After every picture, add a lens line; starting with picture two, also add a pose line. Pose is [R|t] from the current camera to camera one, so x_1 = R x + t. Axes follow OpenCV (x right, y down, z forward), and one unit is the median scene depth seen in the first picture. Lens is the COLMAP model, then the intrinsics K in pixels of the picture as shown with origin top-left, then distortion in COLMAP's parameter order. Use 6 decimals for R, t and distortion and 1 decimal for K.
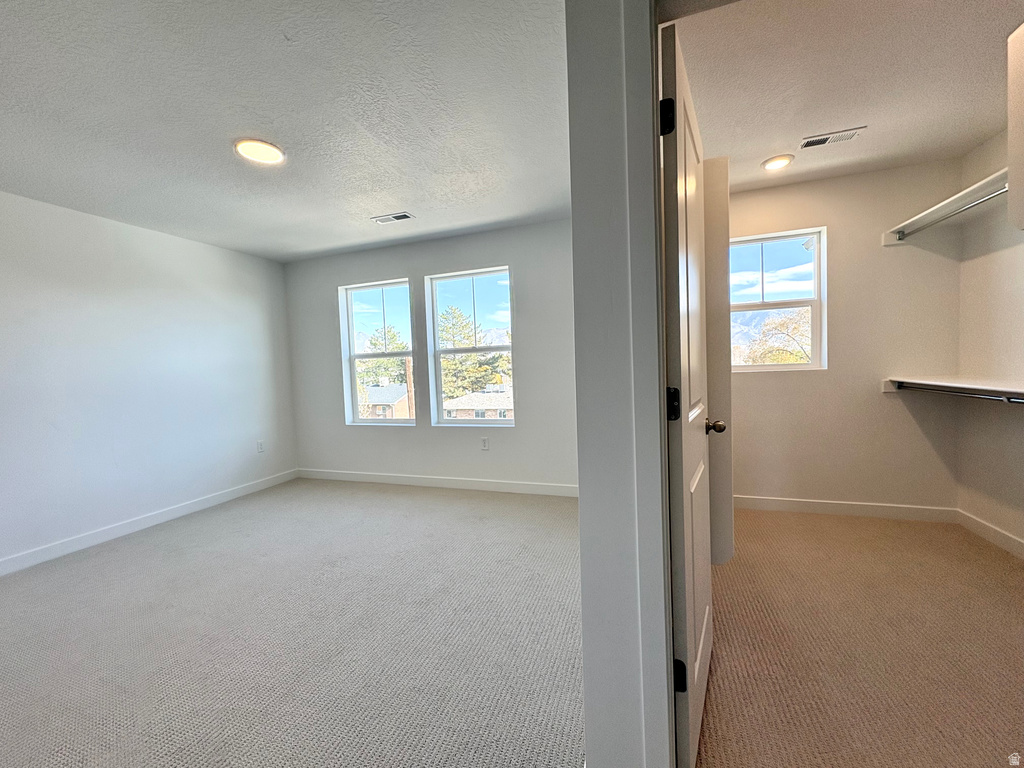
lens RADIAL K [[412.5, 0, 512.0], [0, 412.5, 384.0], [0, 0, 1]] dist [-0.000717, 0.000041]
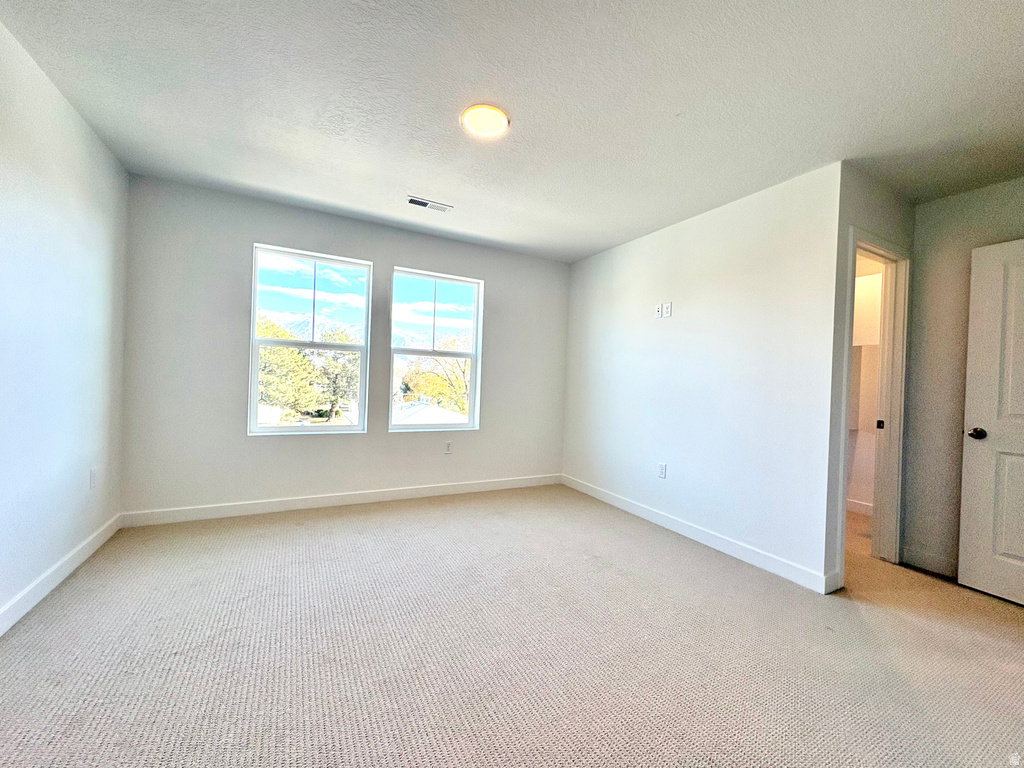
lens RADIAL K [[412.5, 0, 512.0], [0, 412.5, 384.0], [0, 0, 1]] dist [-0.000717, 0.000041]
pose [[0.670198, 0.056478, 0.740030, -0.690400], [-0.037760, 0.998404, -0.042000, 0.025476], [-0.741221, 0.000205, 0.671261, 0.202419]]
